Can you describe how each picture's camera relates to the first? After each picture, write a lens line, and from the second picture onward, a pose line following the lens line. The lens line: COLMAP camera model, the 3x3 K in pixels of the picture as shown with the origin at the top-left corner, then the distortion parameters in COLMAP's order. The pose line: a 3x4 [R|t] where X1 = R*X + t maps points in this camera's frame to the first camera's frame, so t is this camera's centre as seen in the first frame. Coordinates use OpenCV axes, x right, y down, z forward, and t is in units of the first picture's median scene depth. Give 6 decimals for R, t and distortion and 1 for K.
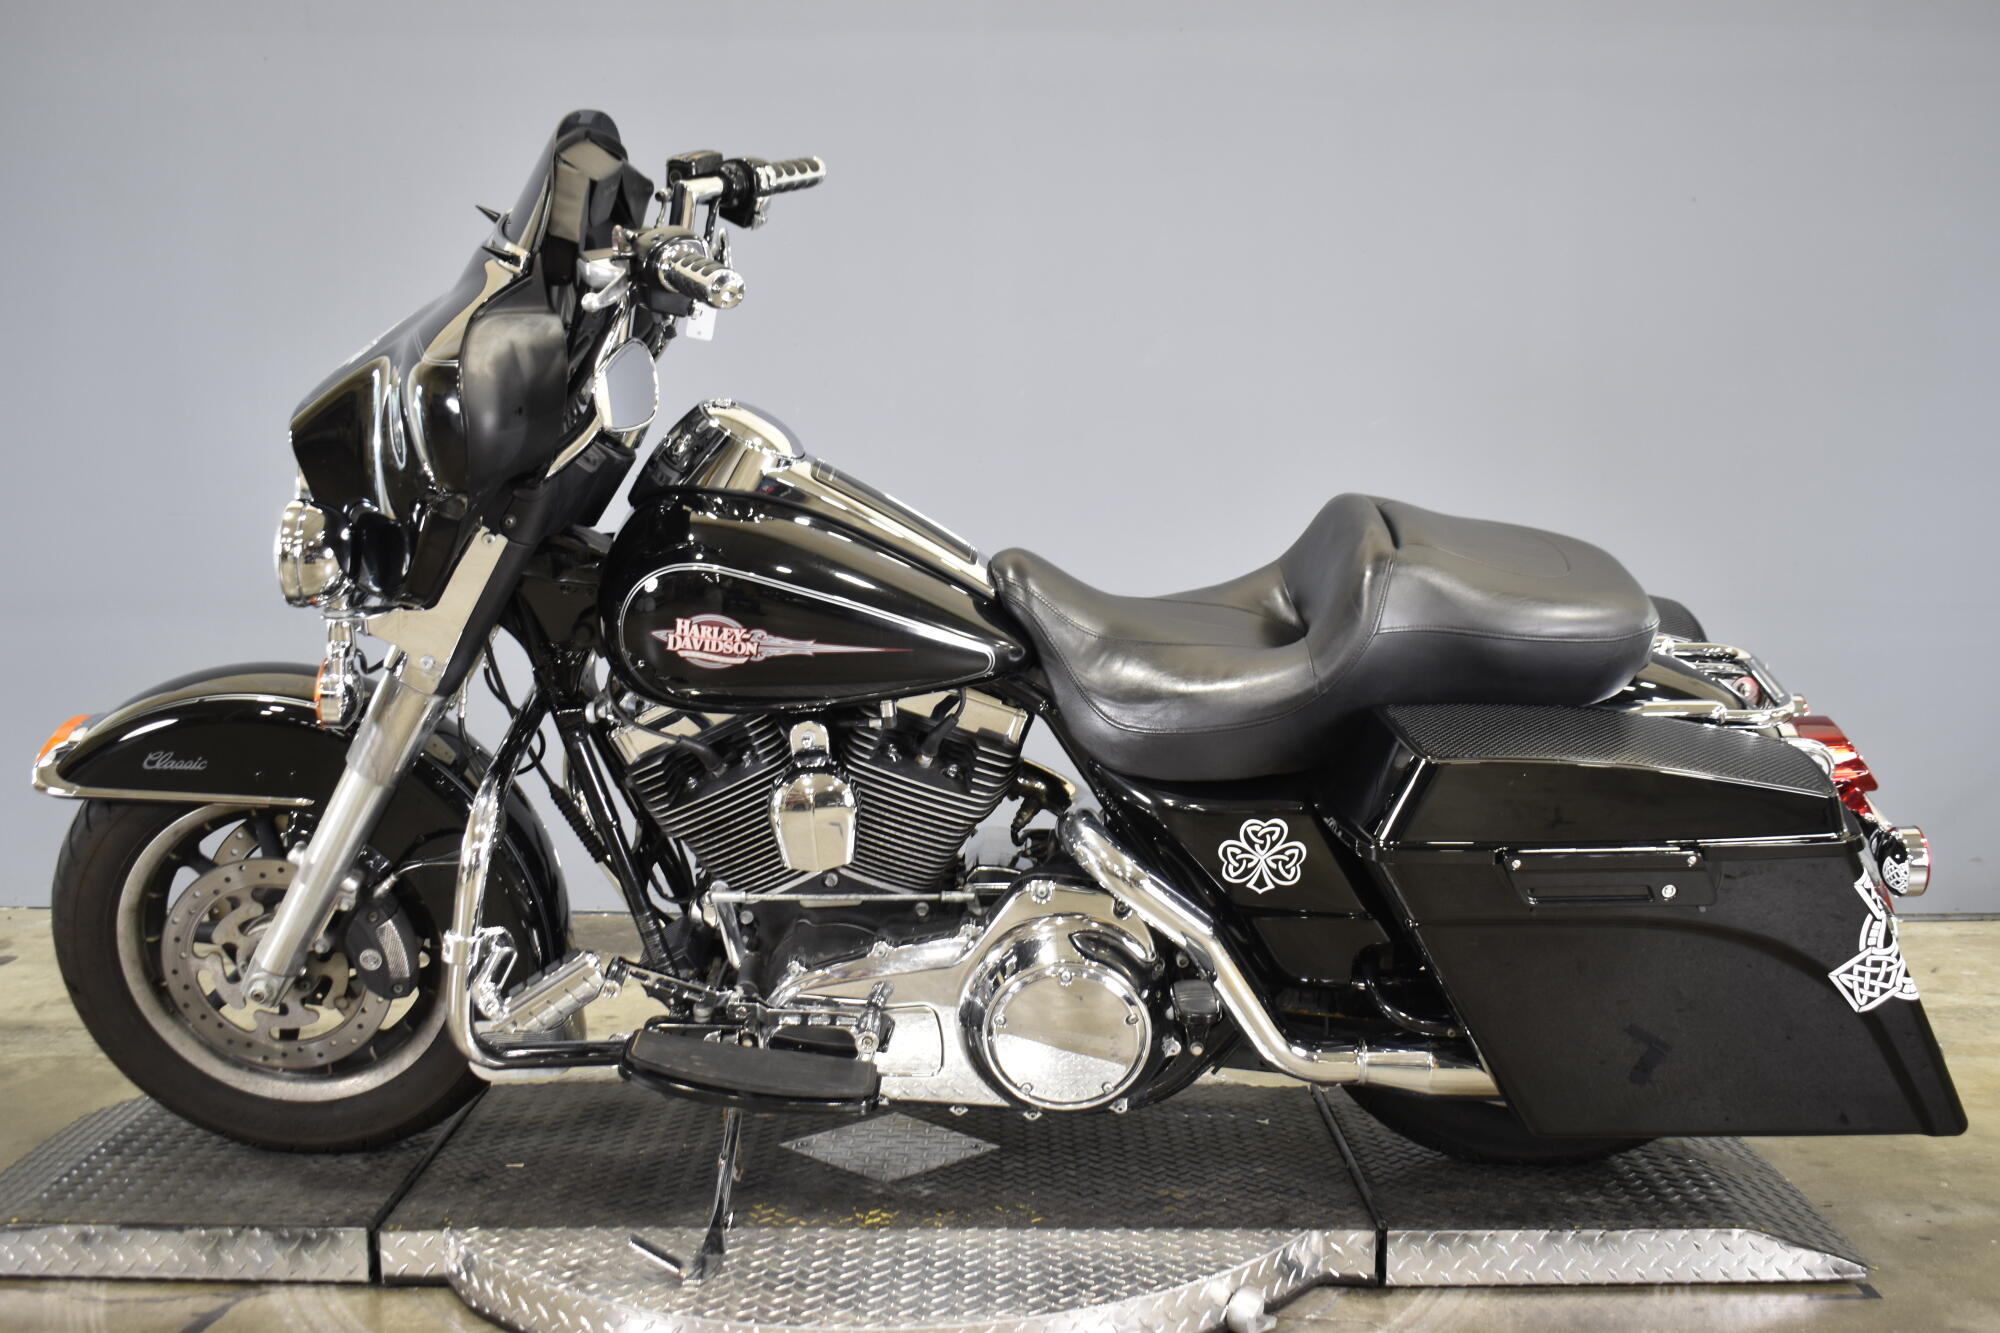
lens RADIAL K [[2284.3, 0, 1001.9], [0, 2284.3, 662.9], [0, 0, 1]] dist [-0.069277, 0.000000]
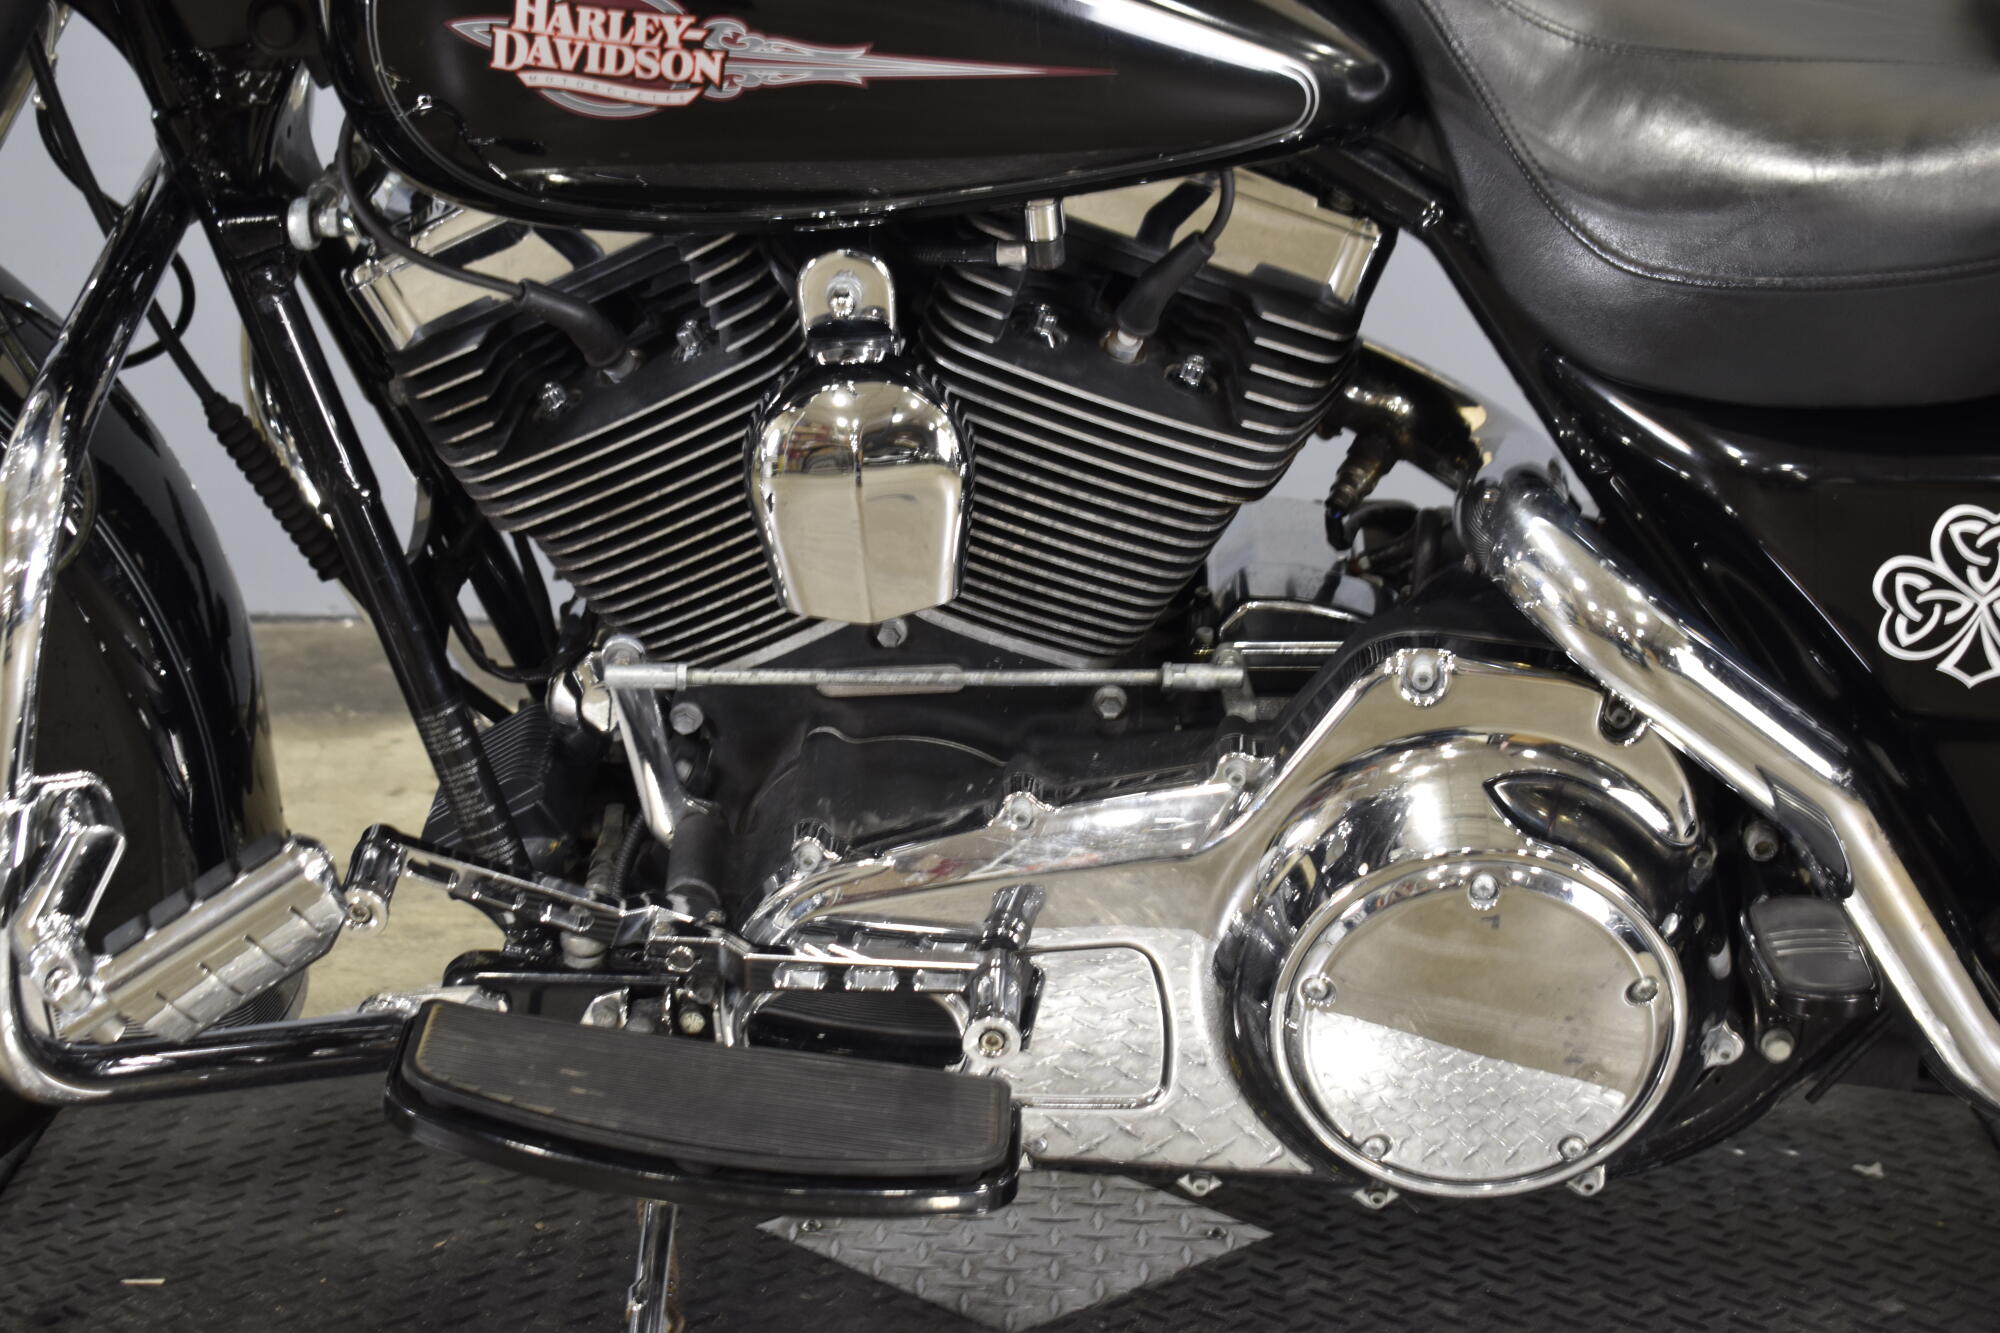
lens RADIAL K [[3946.7, 0, 999.0], [0, 3946.7, 665.6], [0, 0, 1]] dist [0.023798, 0.000000]
pose [[0.999951, 0.005207, -0.008425, -0.051017], [-0.003909, 0.989075, 0.147361, -0.004456], [0.009100, -0.147320, 0.989047, 0.301529]]
